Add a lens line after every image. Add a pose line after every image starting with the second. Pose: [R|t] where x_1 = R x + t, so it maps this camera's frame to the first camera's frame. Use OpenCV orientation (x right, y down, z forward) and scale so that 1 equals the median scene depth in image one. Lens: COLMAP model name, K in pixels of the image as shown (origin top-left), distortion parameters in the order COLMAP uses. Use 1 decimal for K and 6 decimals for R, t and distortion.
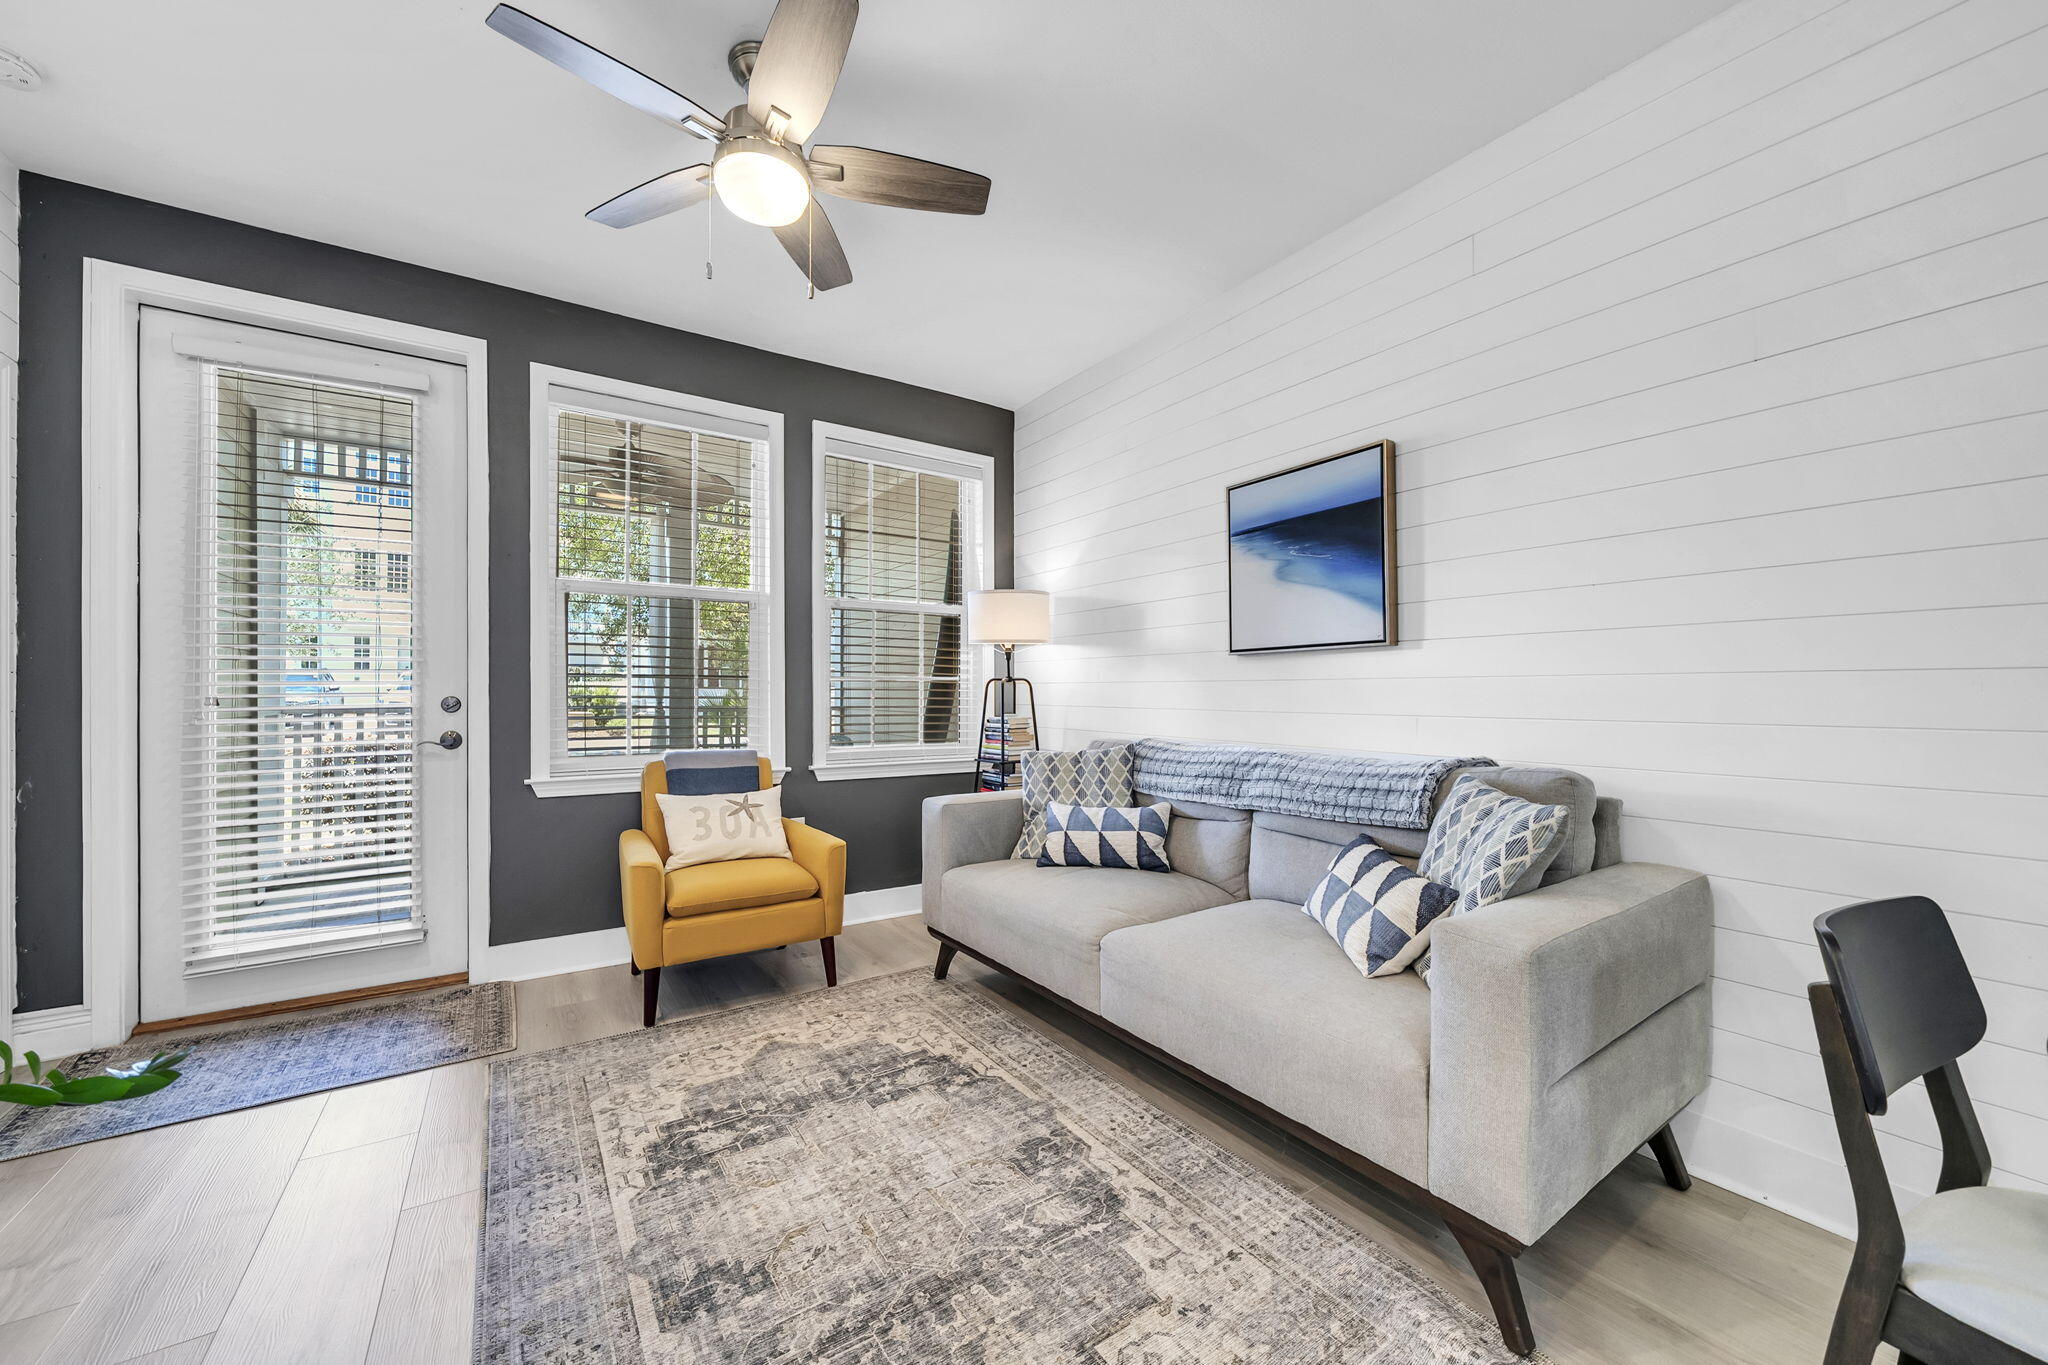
lens RADIAL K [[773.0, 0, 1022.9], [0, 773.0, 687.1], [0, 0, 1]] dist [-0.004360, 0.000023]
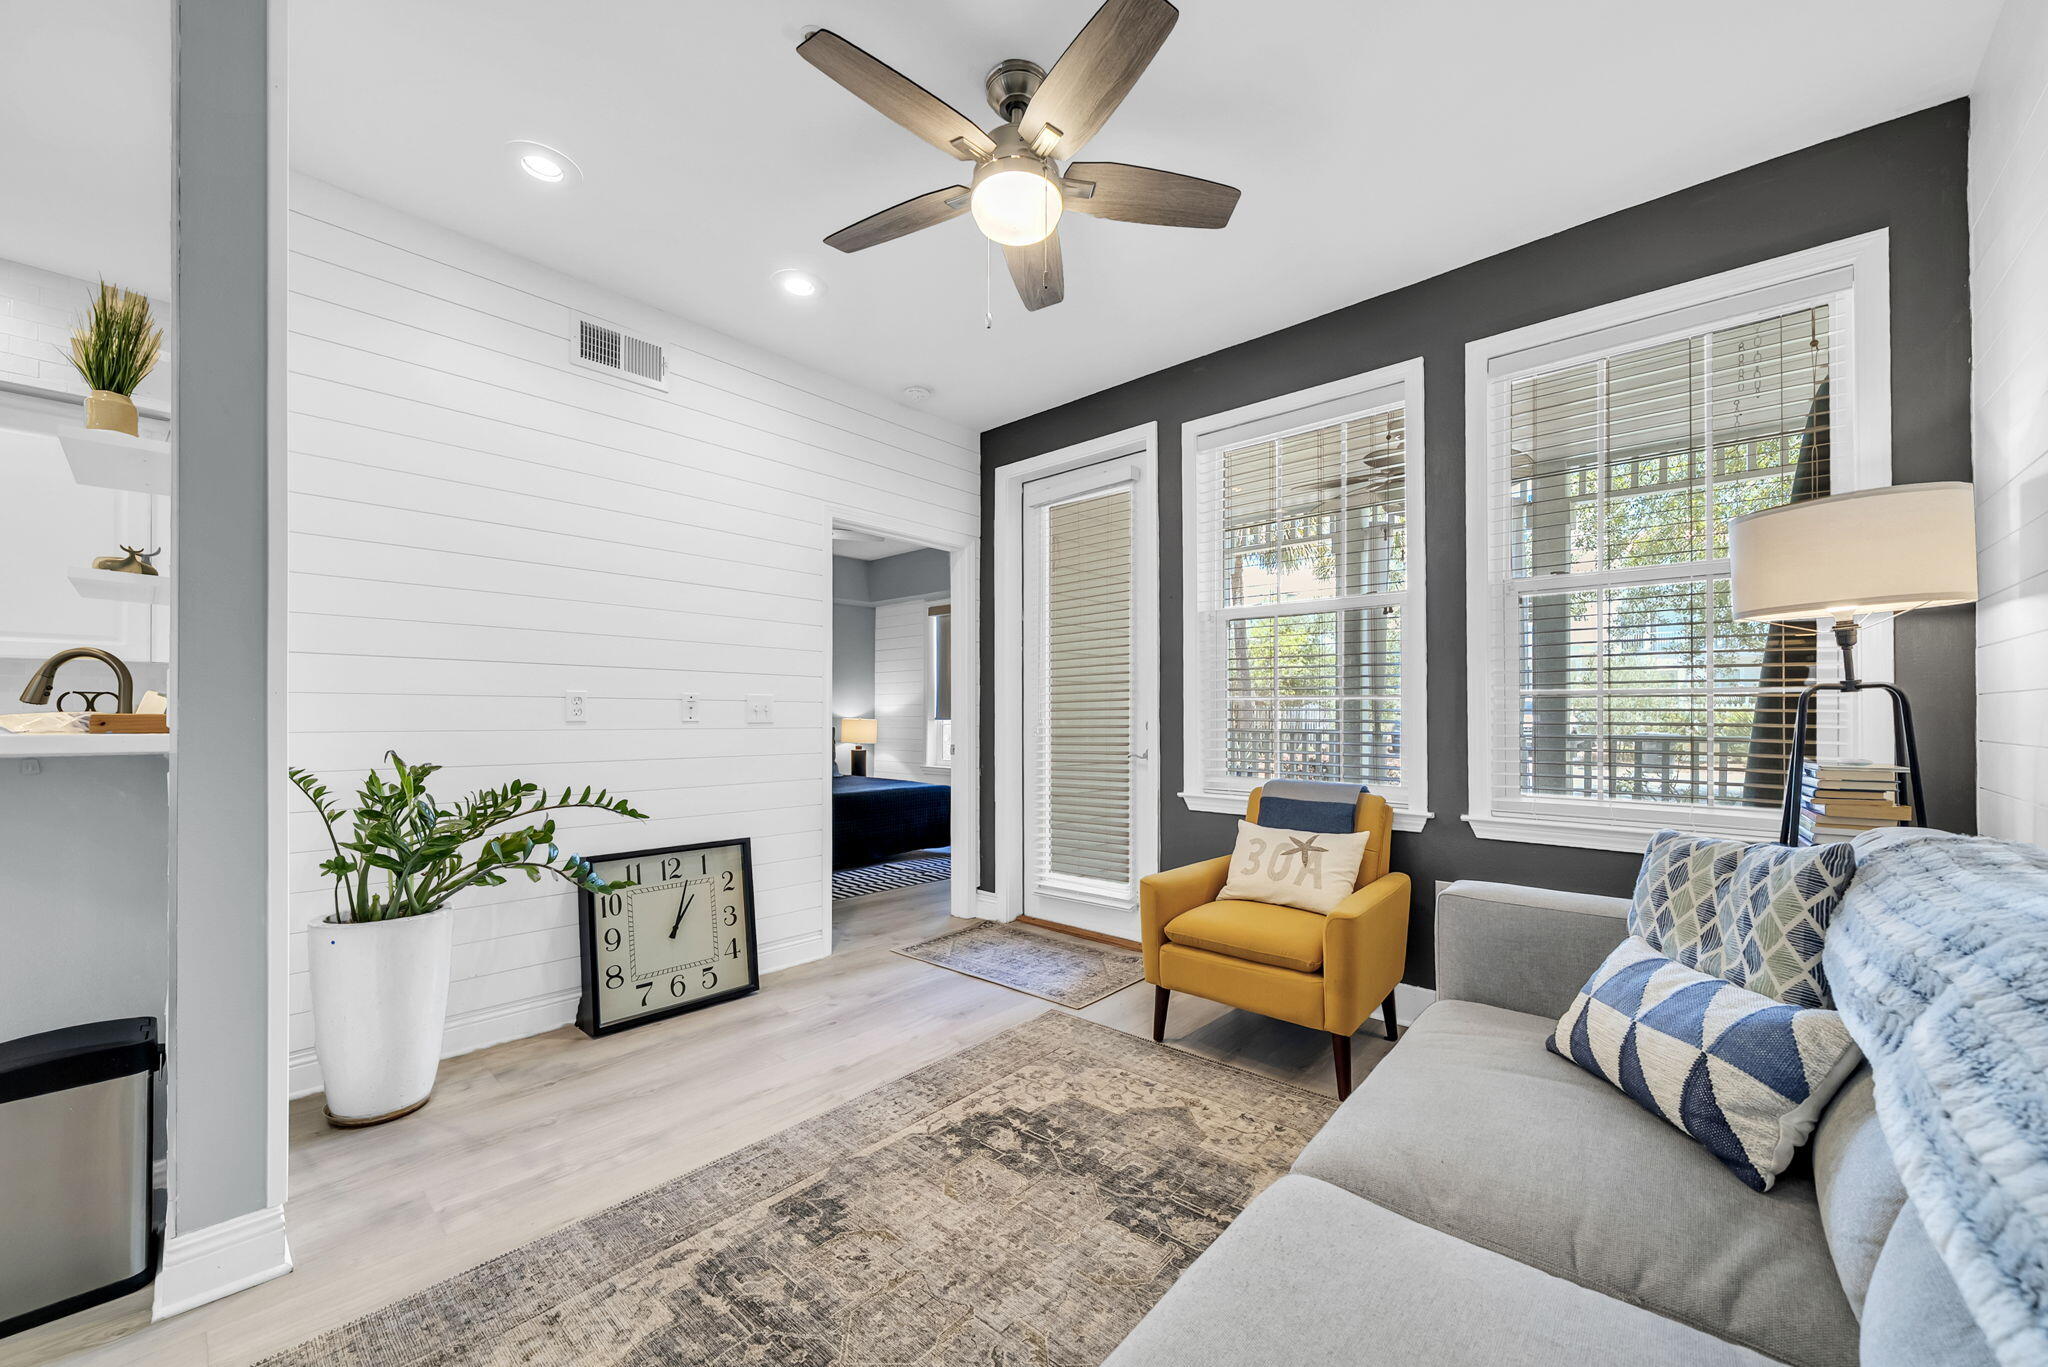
lens RADIAL K [[773.0, 0, 1009.9], [0, 773.0, 710.4], [0, 0, 1]] dist [-0.004360, 0.000023]
pose [[0.247060, -0.008248, -0.968965, 0.533580], [0.004369, 0.999963, -0.007398, 0.009281], [0.968990, -0.002406, 0.247087, 0.641985]]
